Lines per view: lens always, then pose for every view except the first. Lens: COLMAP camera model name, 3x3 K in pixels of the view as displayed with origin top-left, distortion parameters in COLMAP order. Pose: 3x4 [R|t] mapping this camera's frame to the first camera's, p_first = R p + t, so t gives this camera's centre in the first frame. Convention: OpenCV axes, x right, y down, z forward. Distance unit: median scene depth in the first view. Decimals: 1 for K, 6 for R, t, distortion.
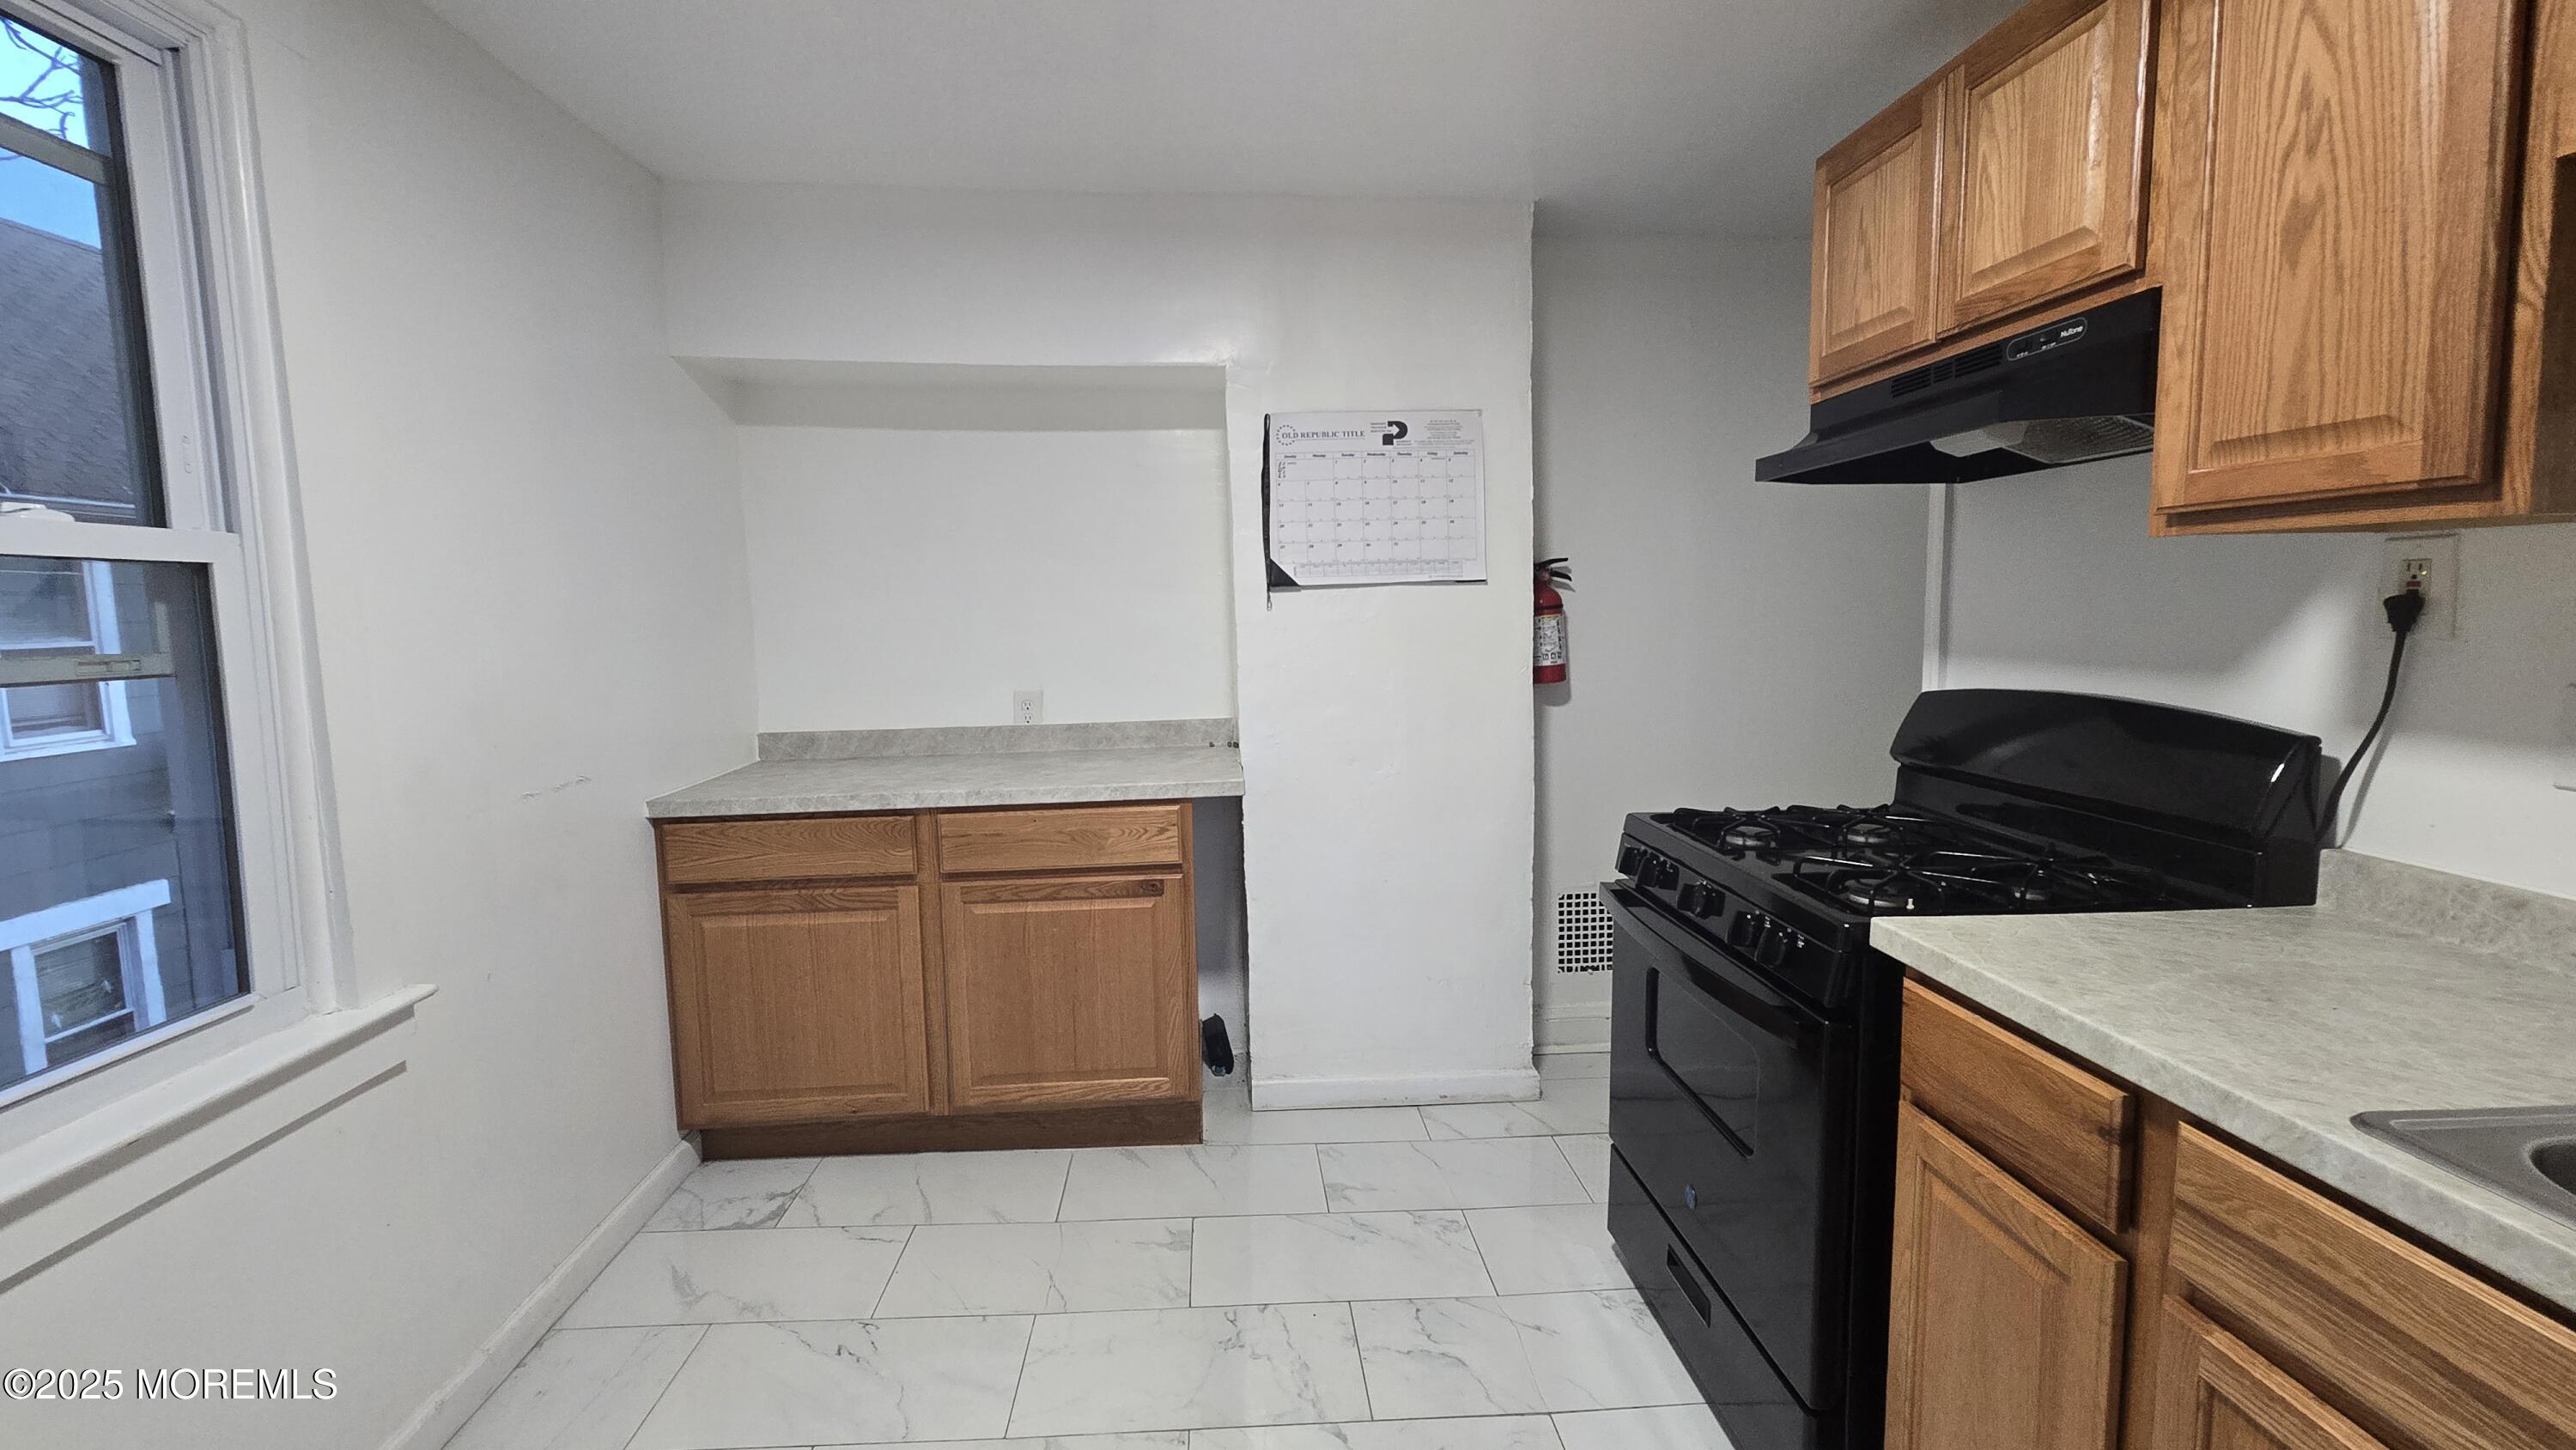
lens RADIAL K [[1068.5, 0, 1282.3], [0, 1068.5, 713.1], [0, 0, 1]] dist [-0.001246, -0.000159]
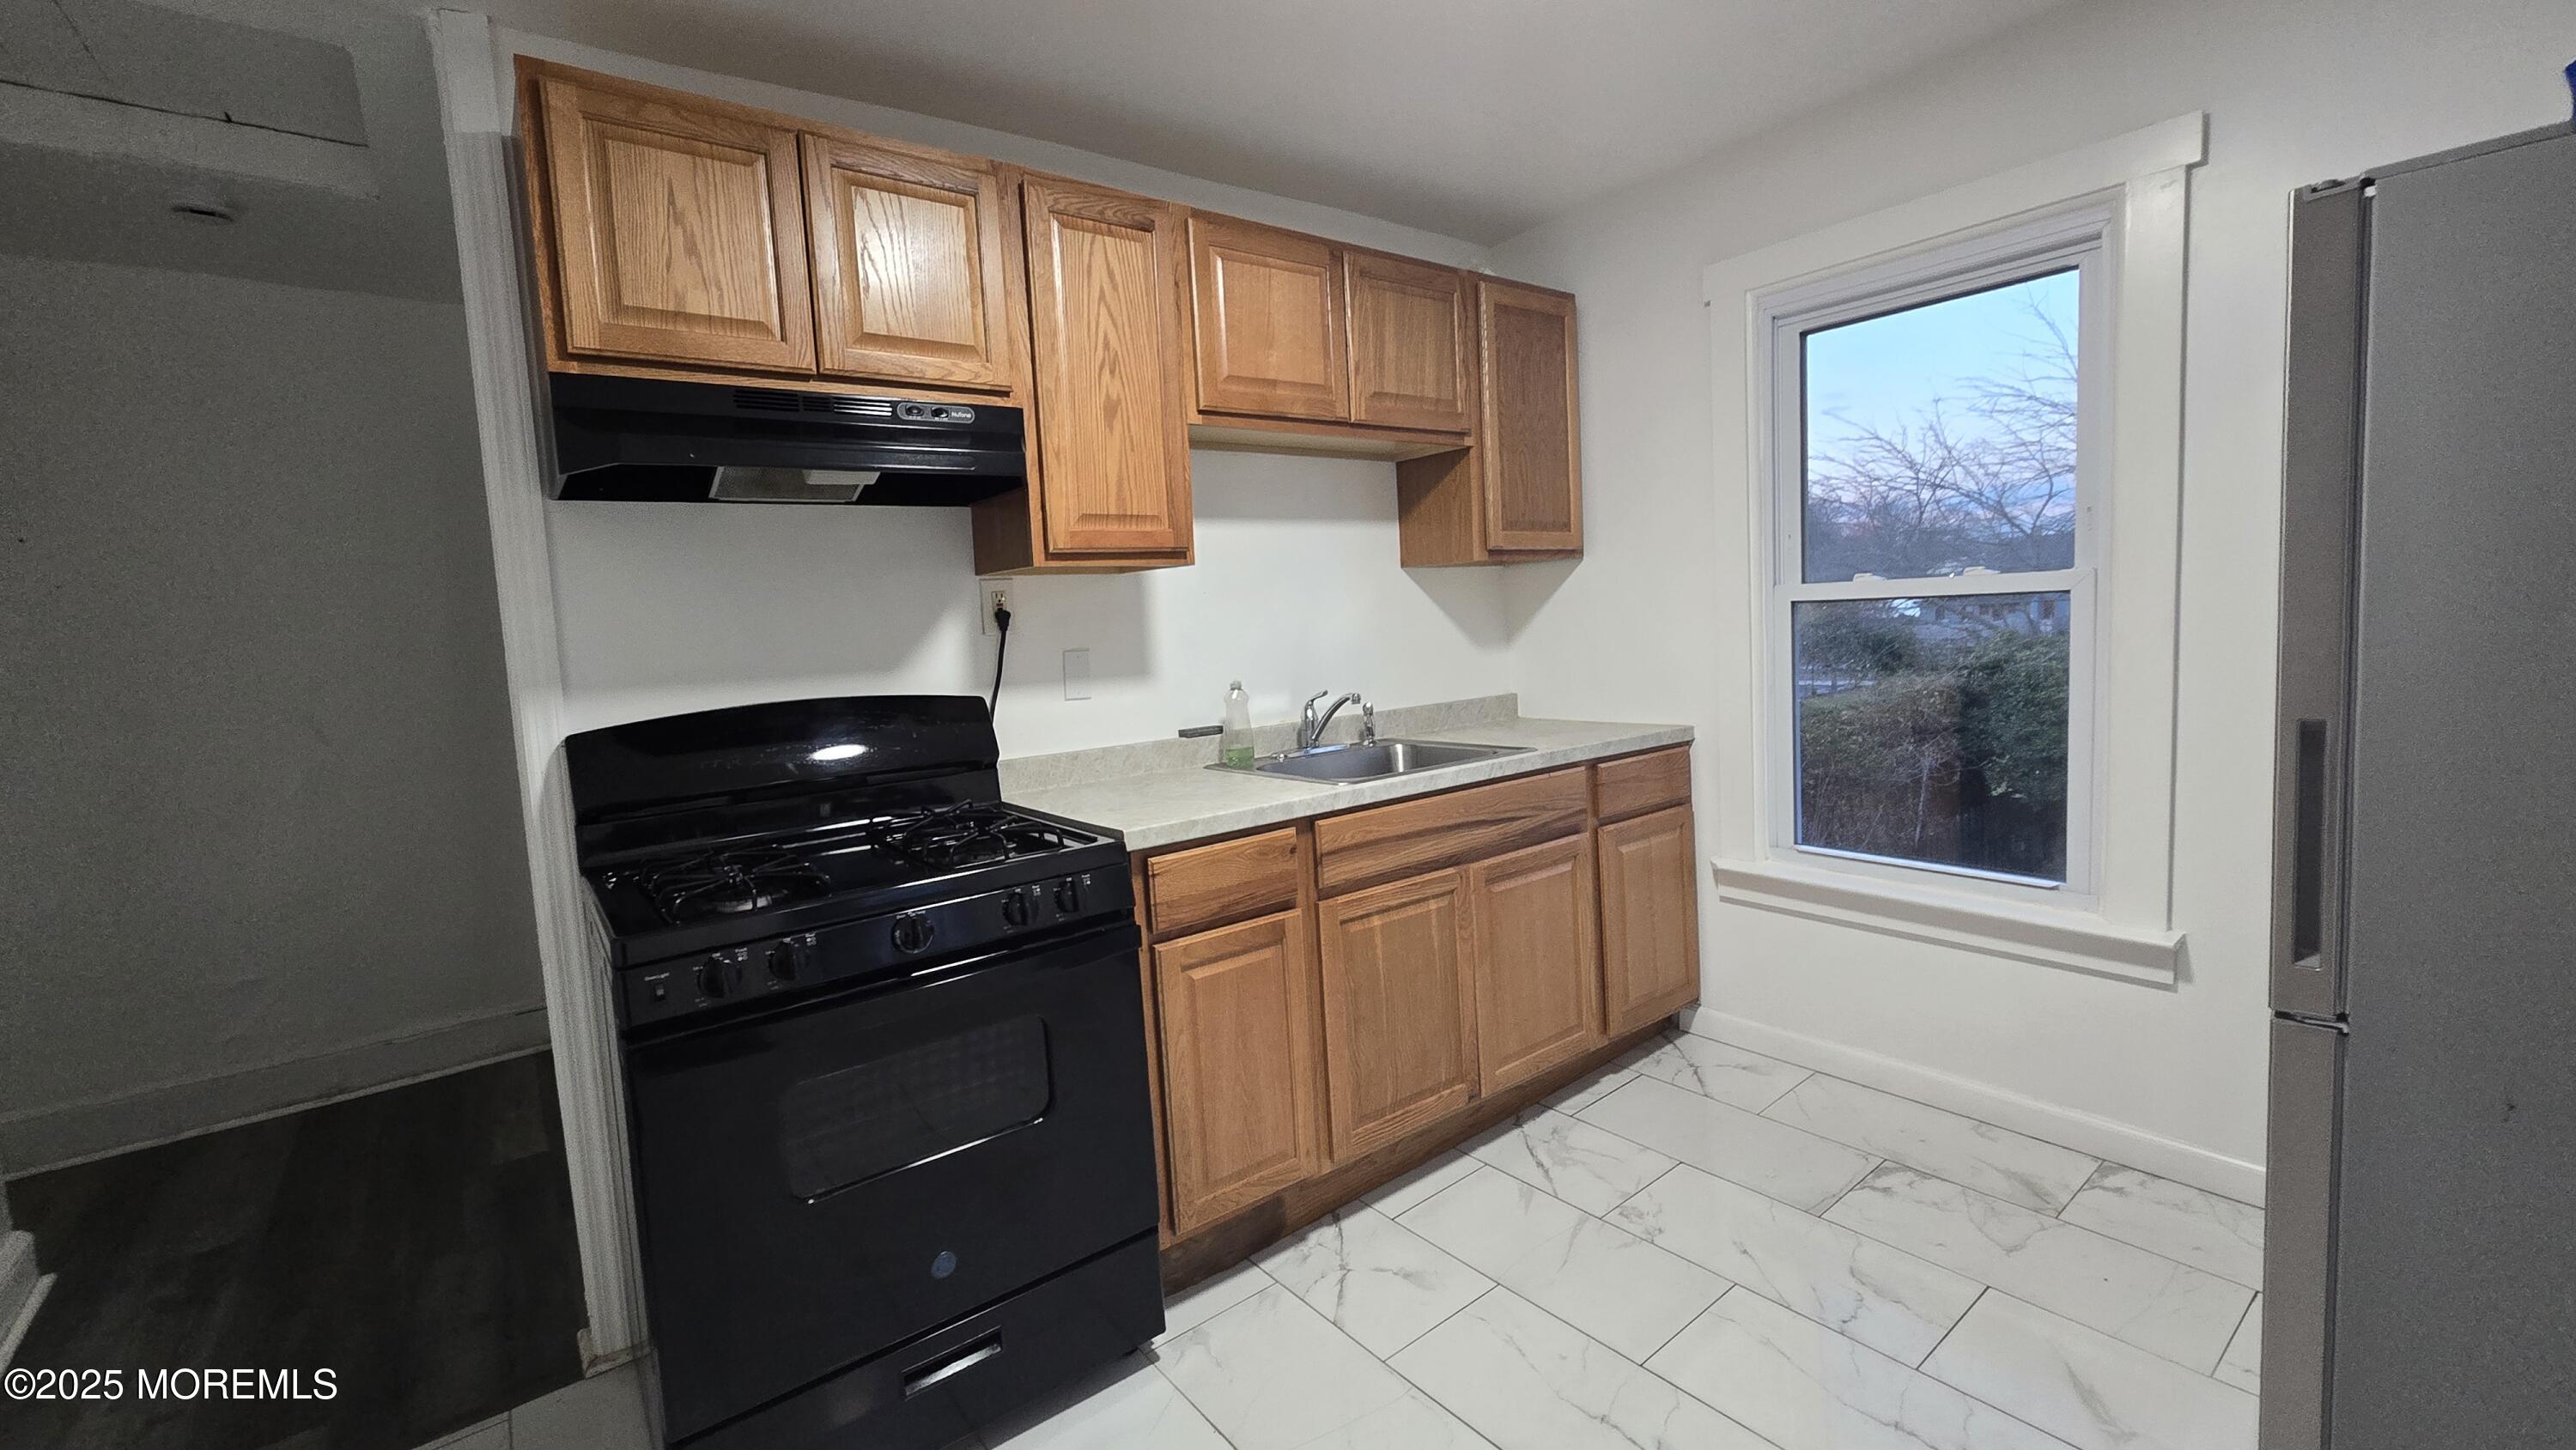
lens RADIAL K [[1068.5, 0, 1290.4], [0, 1068.5, 709.3], [0, 0, 1]] dist [-0.001246, -0.000159]
pose [[-0.568927, -0.025061, 0.822006, -0.772617], [0.144851, 0.980855, 0.130158, -0.120160], [-0.809531, 0.193119, -0.554405, 1.774712]]
